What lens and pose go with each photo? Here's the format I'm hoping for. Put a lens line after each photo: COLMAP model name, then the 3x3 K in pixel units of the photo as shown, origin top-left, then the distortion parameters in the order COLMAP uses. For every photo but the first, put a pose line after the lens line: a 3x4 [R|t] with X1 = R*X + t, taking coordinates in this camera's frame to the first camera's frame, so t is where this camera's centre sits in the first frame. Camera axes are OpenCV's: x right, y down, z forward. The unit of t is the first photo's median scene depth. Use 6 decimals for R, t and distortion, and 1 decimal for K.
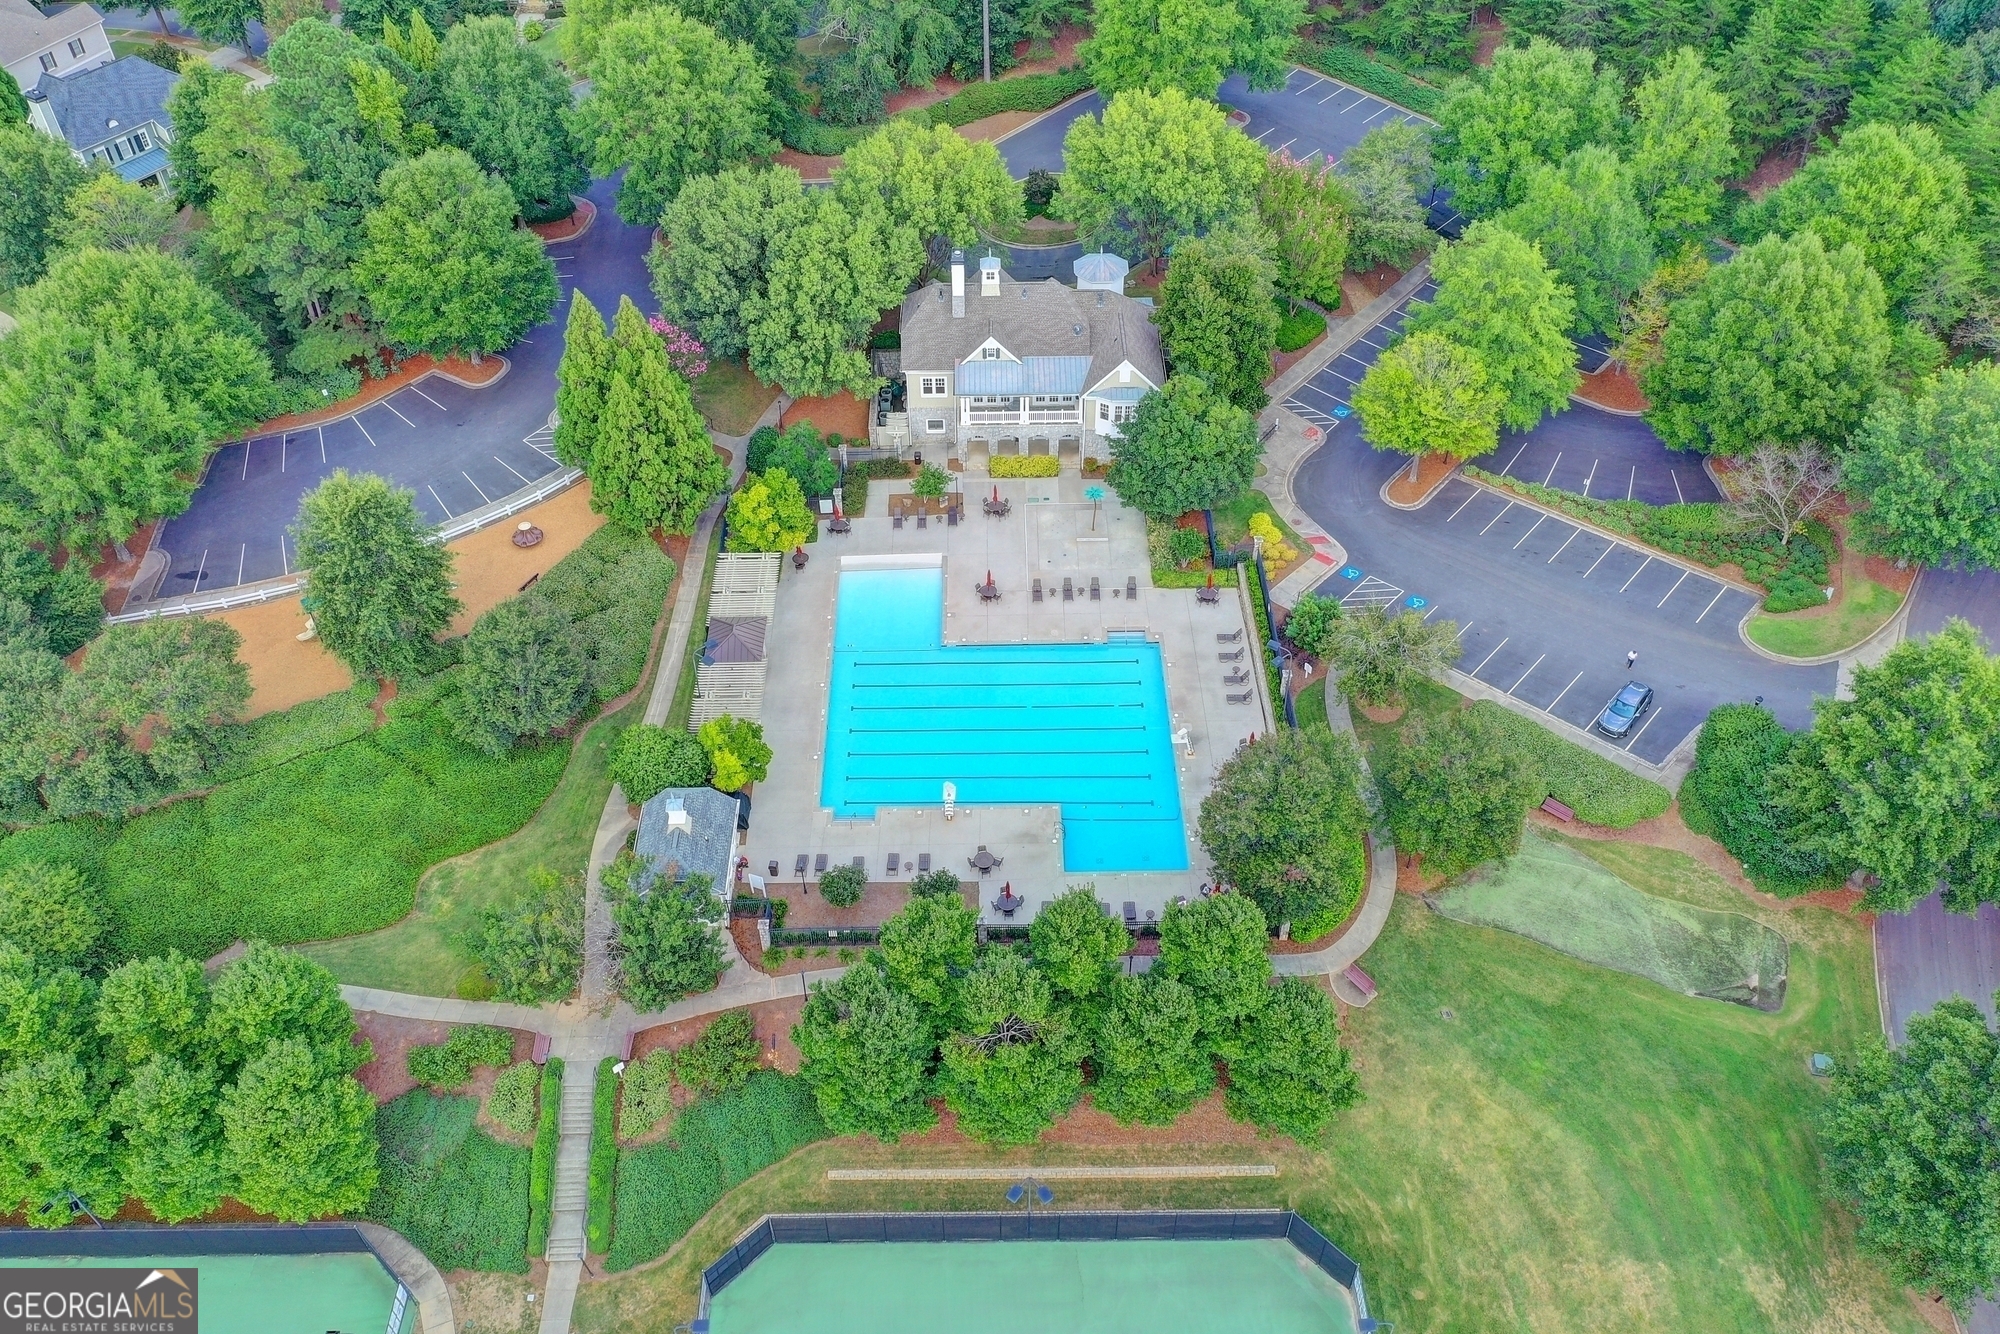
lens RADIAL K [[1571.3, 0, 993.0], [0, 1571.3, 668.3], [0, 0, 1]] dist [-0.005099, -0.001785]
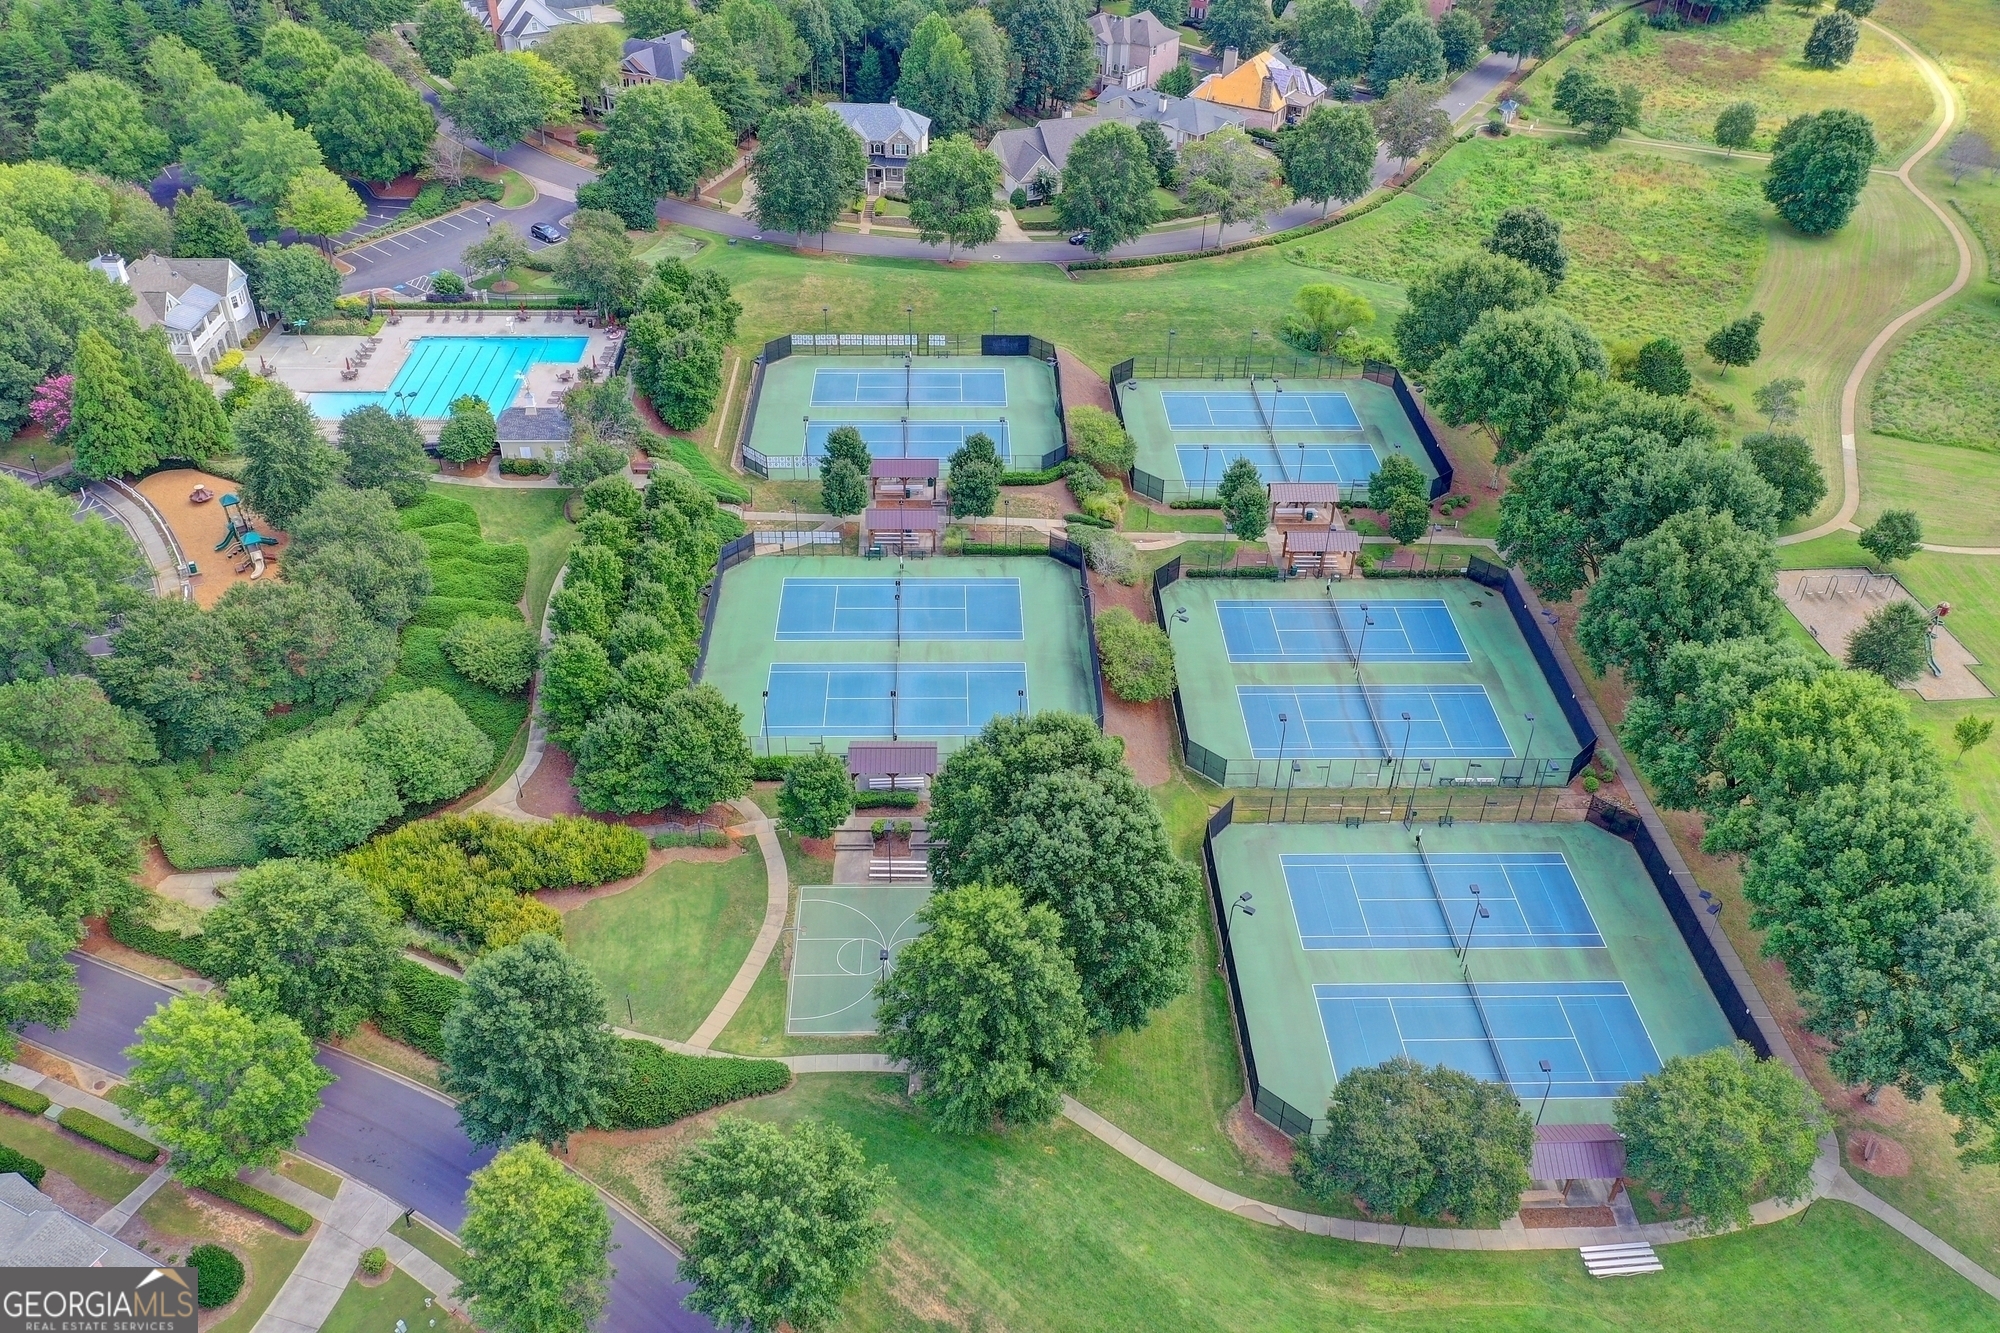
lens RADIAL K [[1571.3, 0, 993.0], [0, 1571.3, 667.8], [0, 0, 1]] dist [-0.005099, -0.001785]
pose [[-0.015208, -0.575245, 0.817840, -1.451502], [0.681810, 0.592317, 0.429297, -0.108115], [-0.731371, 0.564140, 0.383200, 0.072432]]
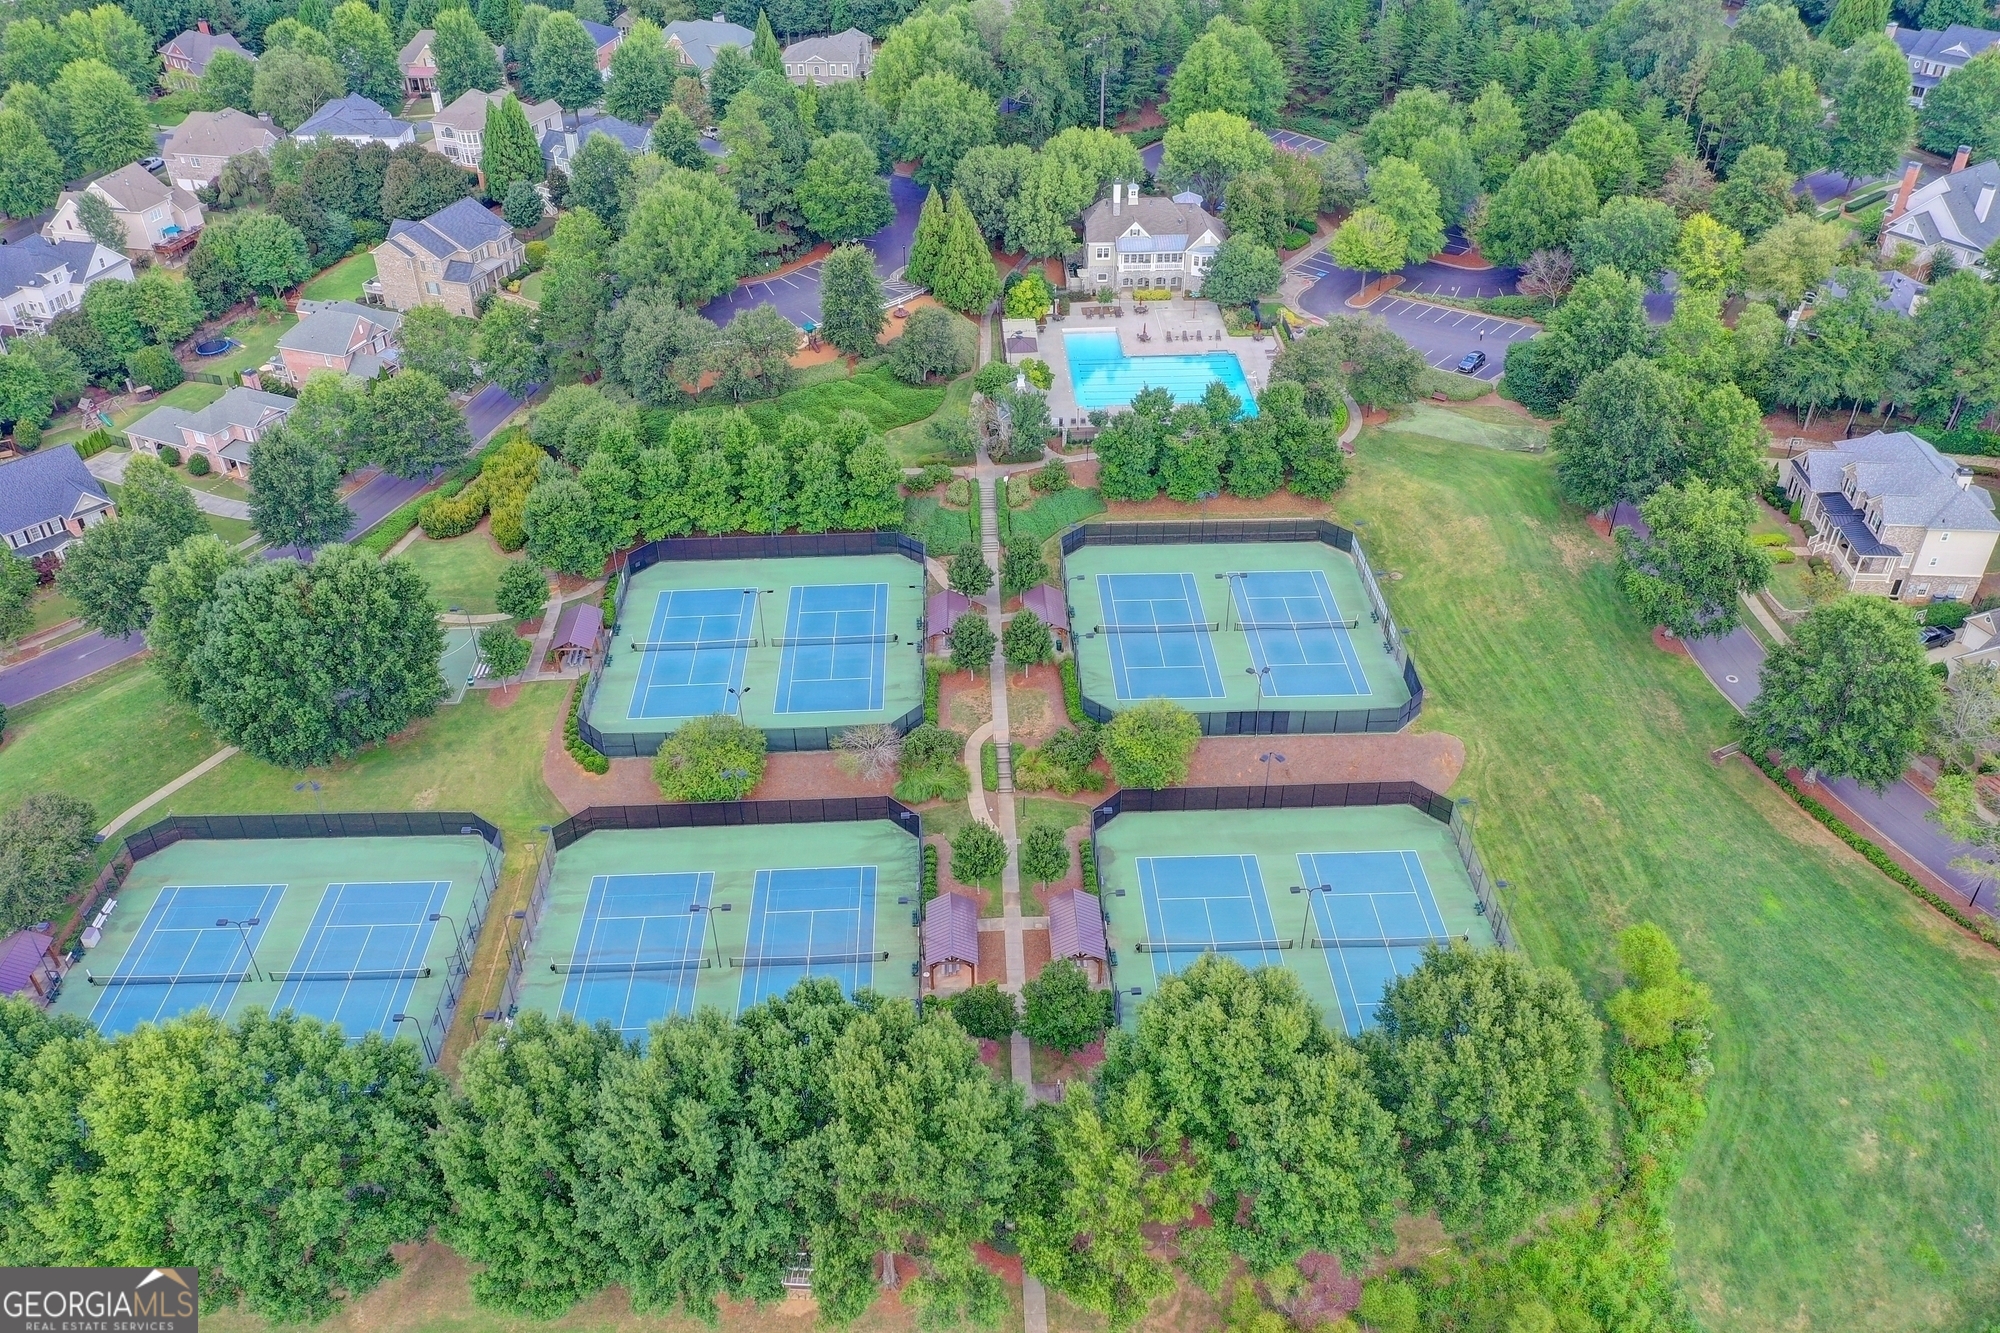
lens RADIAL K [[1571.3, 0, 993.0], [0, 1571.3, 667.8], [0, 0, 1]] dist [-0.005099, -0.001785]
pose [[0.999691, -0.014415, 0.020256, -0.224021], [0.017335, 0.988178, -0.152328, 0.617857], [-0.017821, 0.152632, 0.988122, -0.799892]]
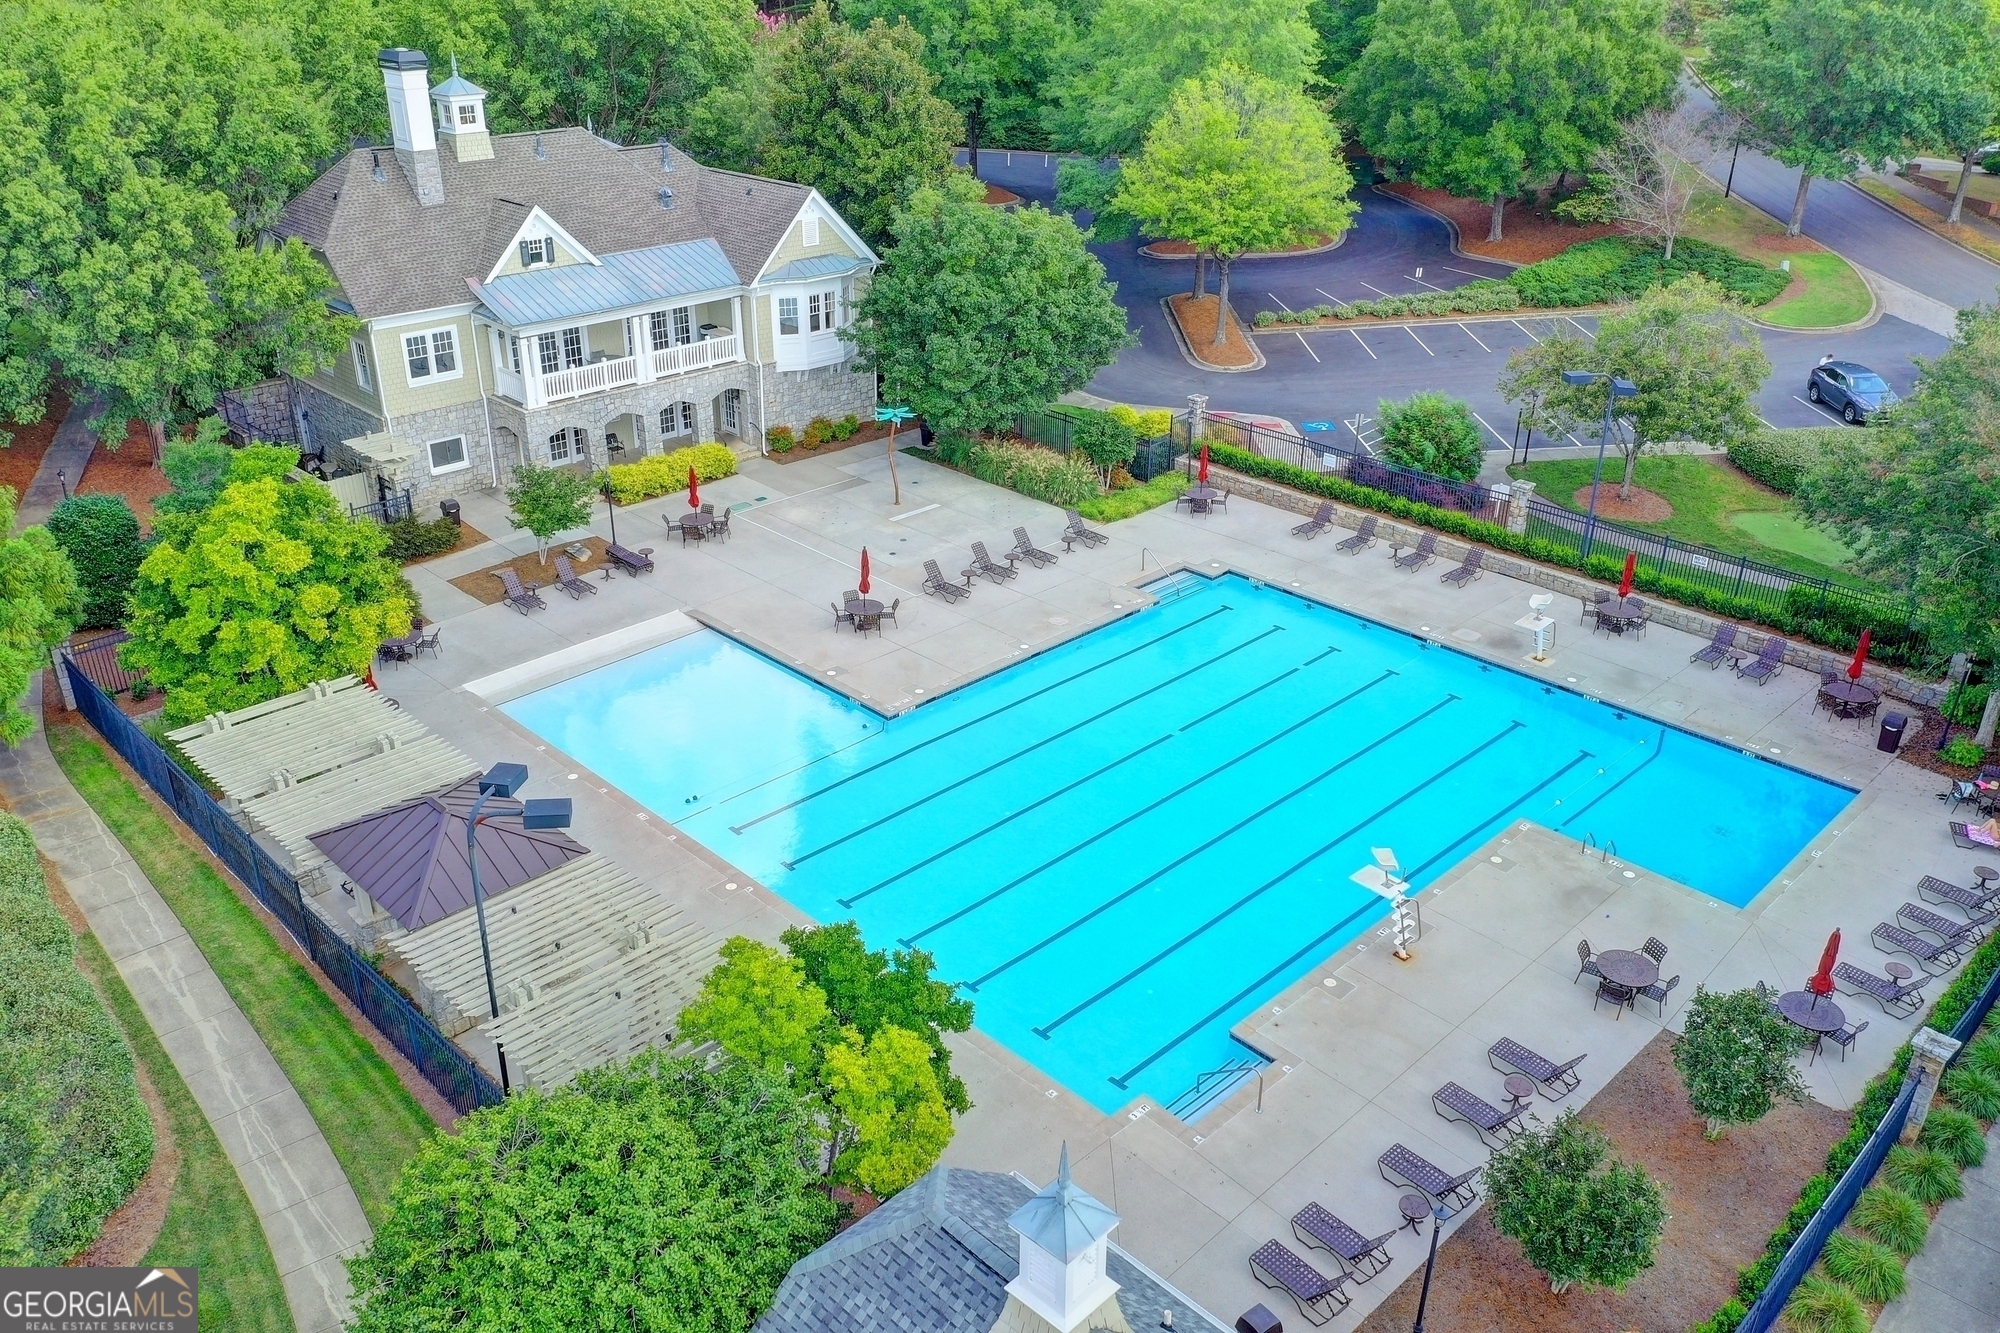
lens RADIAL K [[1571.3, 0, 993.0], [0, 1571.3, 667.8], [0, 0, 1]] dist [-0.005099, -0.001785]
pose [[0.721511, -0.292982, 0.627362, -0.243243], [0.470917, 0.871877, -0.134417, 0.037619], [-0.507600, 0.392419, 0.767039, 0.639959]]
